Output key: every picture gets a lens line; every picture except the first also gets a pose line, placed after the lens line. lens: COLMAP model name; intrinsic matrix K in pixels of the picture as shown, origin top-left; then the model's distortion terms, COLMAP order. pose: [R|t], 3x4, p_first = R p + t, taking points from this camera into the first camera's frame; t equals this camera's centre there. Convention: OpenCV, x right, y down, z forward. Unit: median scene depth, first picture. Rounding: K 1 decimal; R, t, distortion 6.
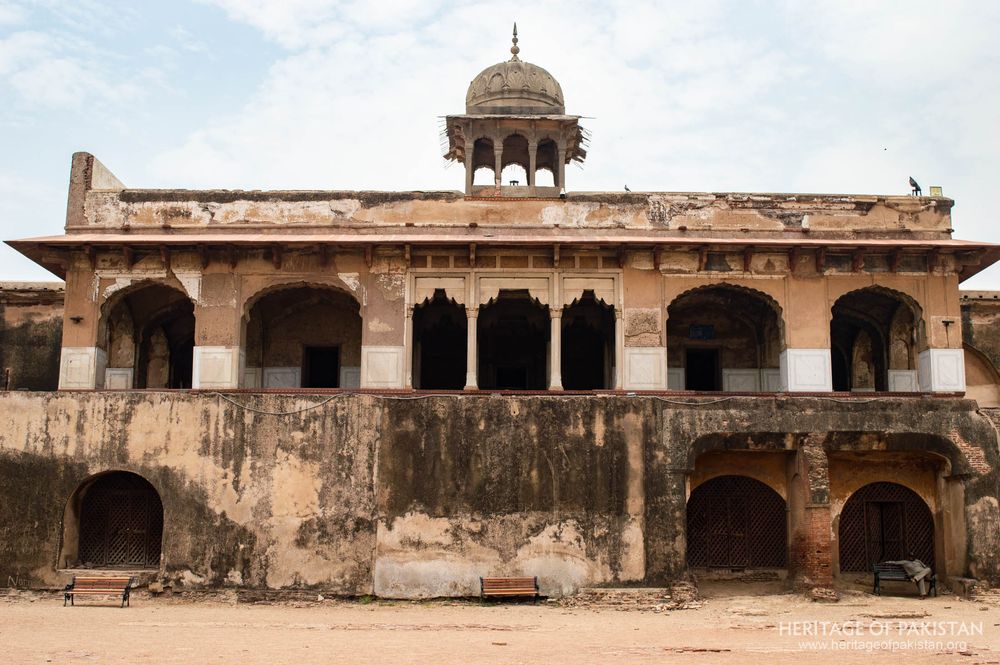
lens RADIAL K [[1223.5, 0, 500.0], [0, 1223.5, 332.5], [0, 0, 1]] dist [-0.053341, -0.002881]
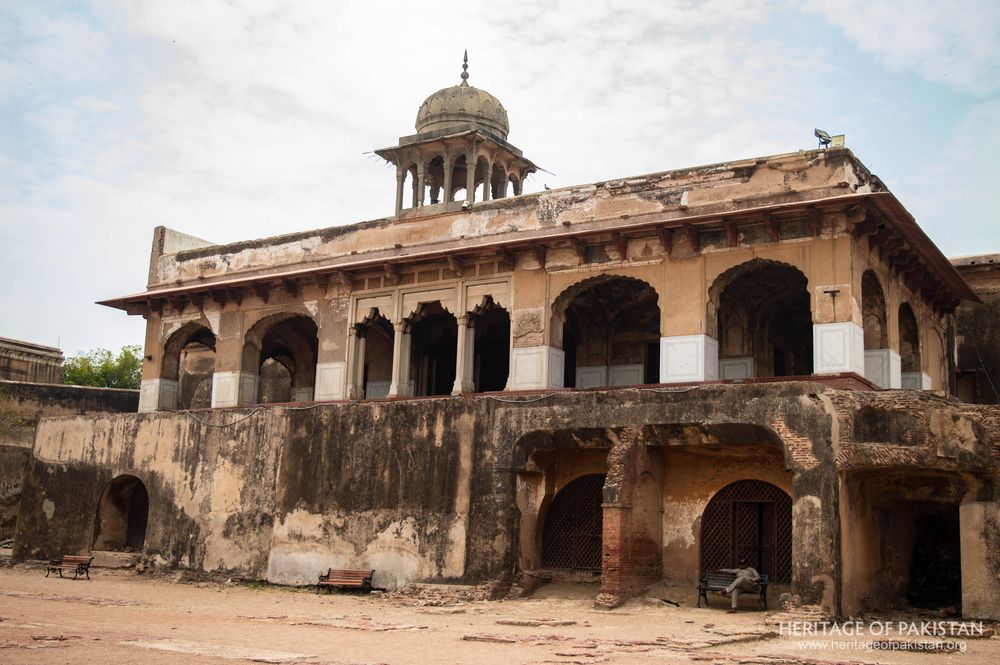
lens RADIAL K [[1147.3, 0, 500.0], [0, 1147.3, 332.5], [0, 0, 1]] dist [-0.061470, -0.000620]
pose [[0.829885, -0.079324, -0.552267, 0.621731], [0.069435, 0.996830, -0.038839, 0.035176], [0.553597, -0.006115, 0.832762, 0.204118]]
